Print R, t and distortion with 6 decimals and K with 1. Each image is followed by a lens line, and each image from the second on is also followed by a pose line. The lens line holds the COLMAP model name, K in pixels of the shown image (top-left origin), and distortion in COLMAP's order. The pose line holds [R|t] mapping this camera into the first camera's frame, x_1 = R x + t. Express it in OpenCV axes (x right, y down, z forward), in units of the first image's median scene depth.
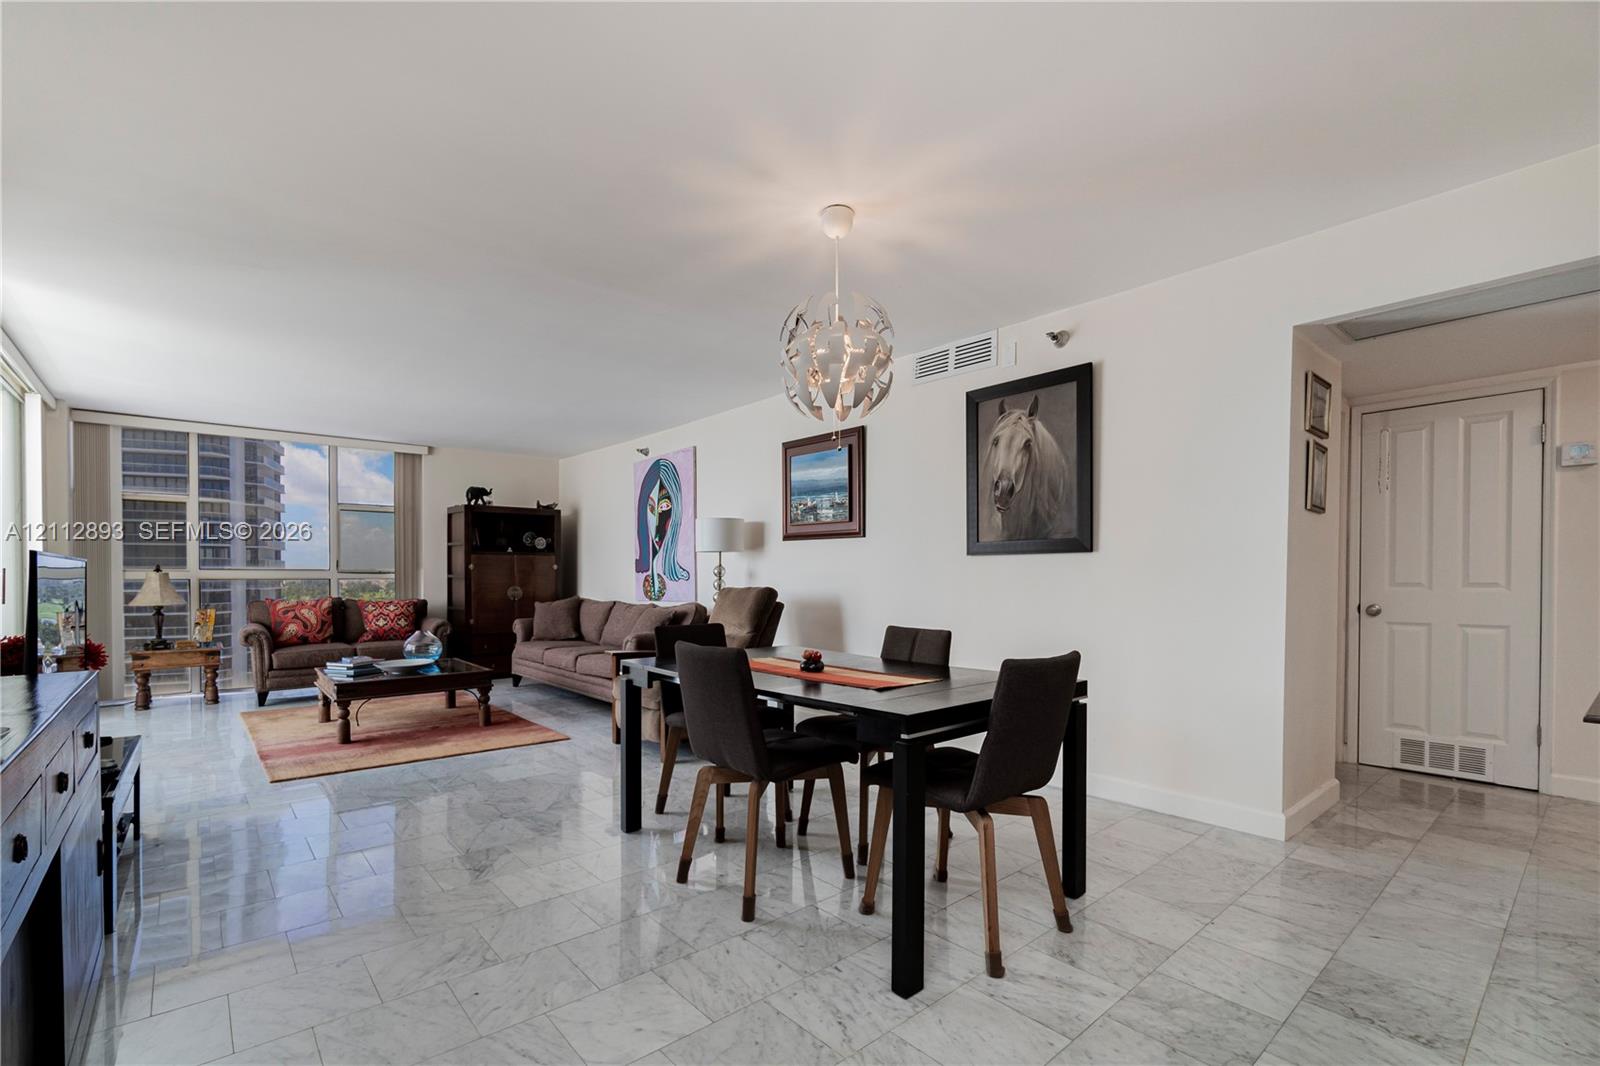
lens RADIAL K [[701.3, 0, 770.4], [0, 701.3, 576.5], [0, 0, 1]] dist [-0.006737, 0.004504]
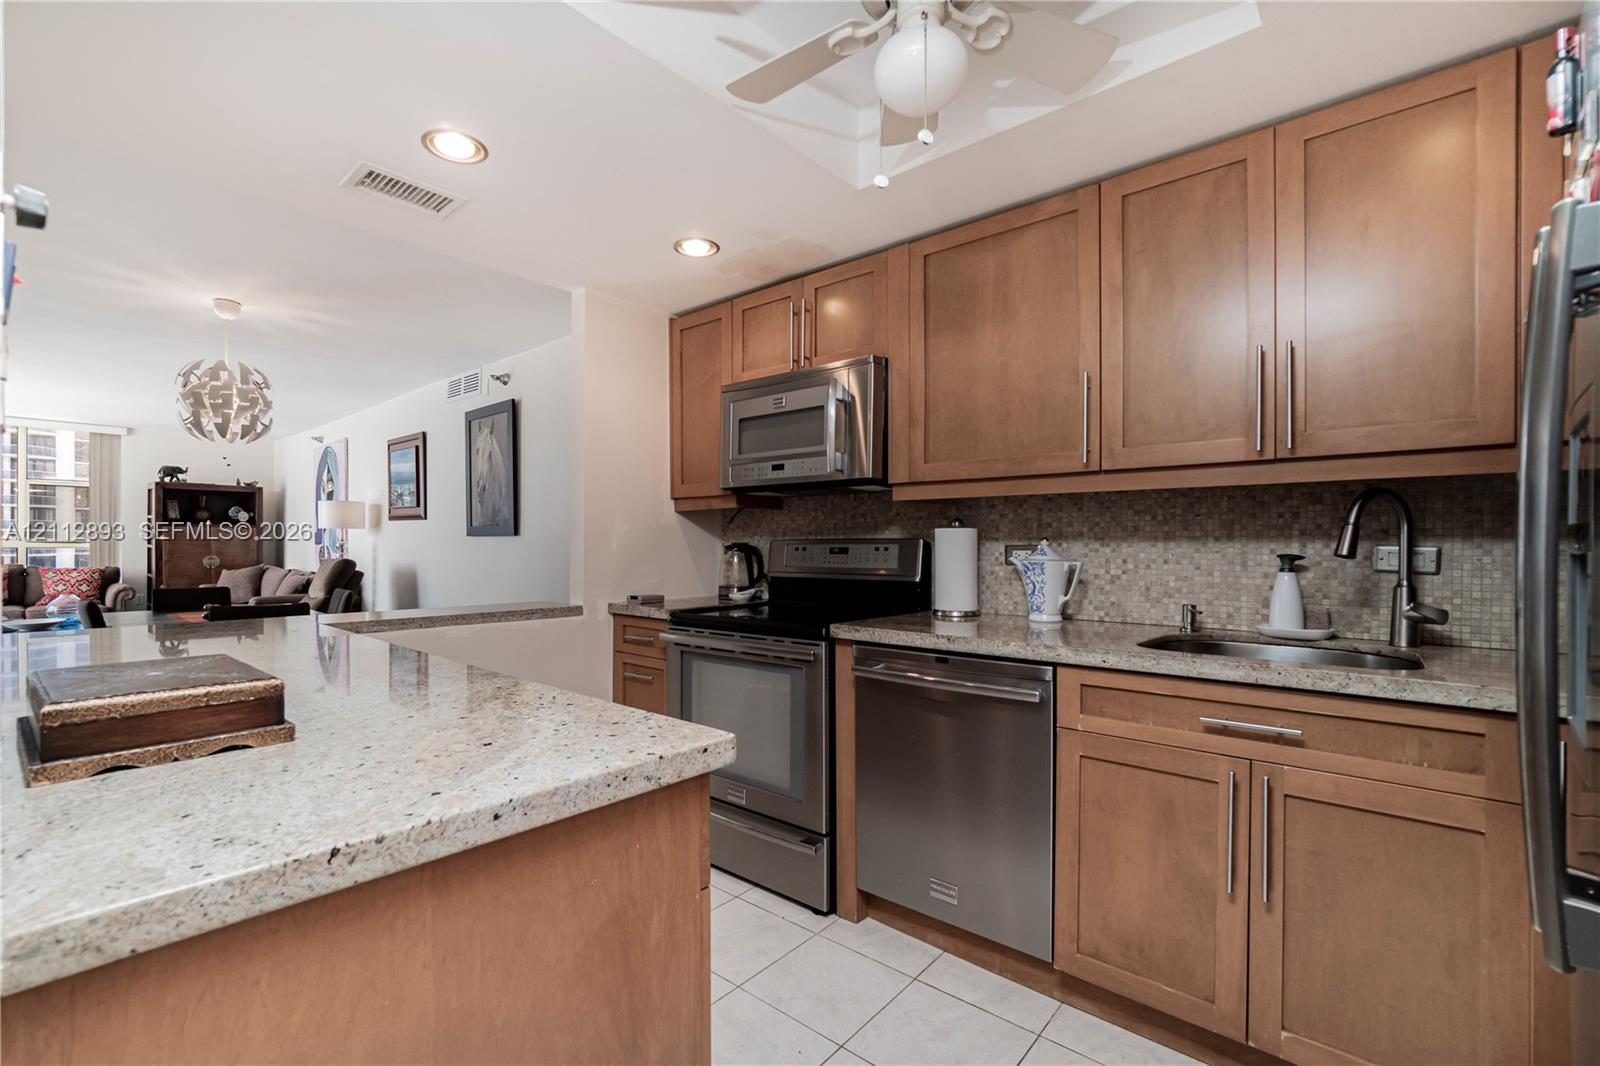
lens RADIAL K [[701.3, 0, 754.6], [0, 701.3, 538.6], [0, 0, 1]] dist [-0.006737, 0.004504]
pose [[0.993058, 0.007484, 0.117387, 0.403876], [-0.006589, 0.999946, -0.008012, -0.010765], [-0.117441, 0.007183, 0.993054, -0.228113]]
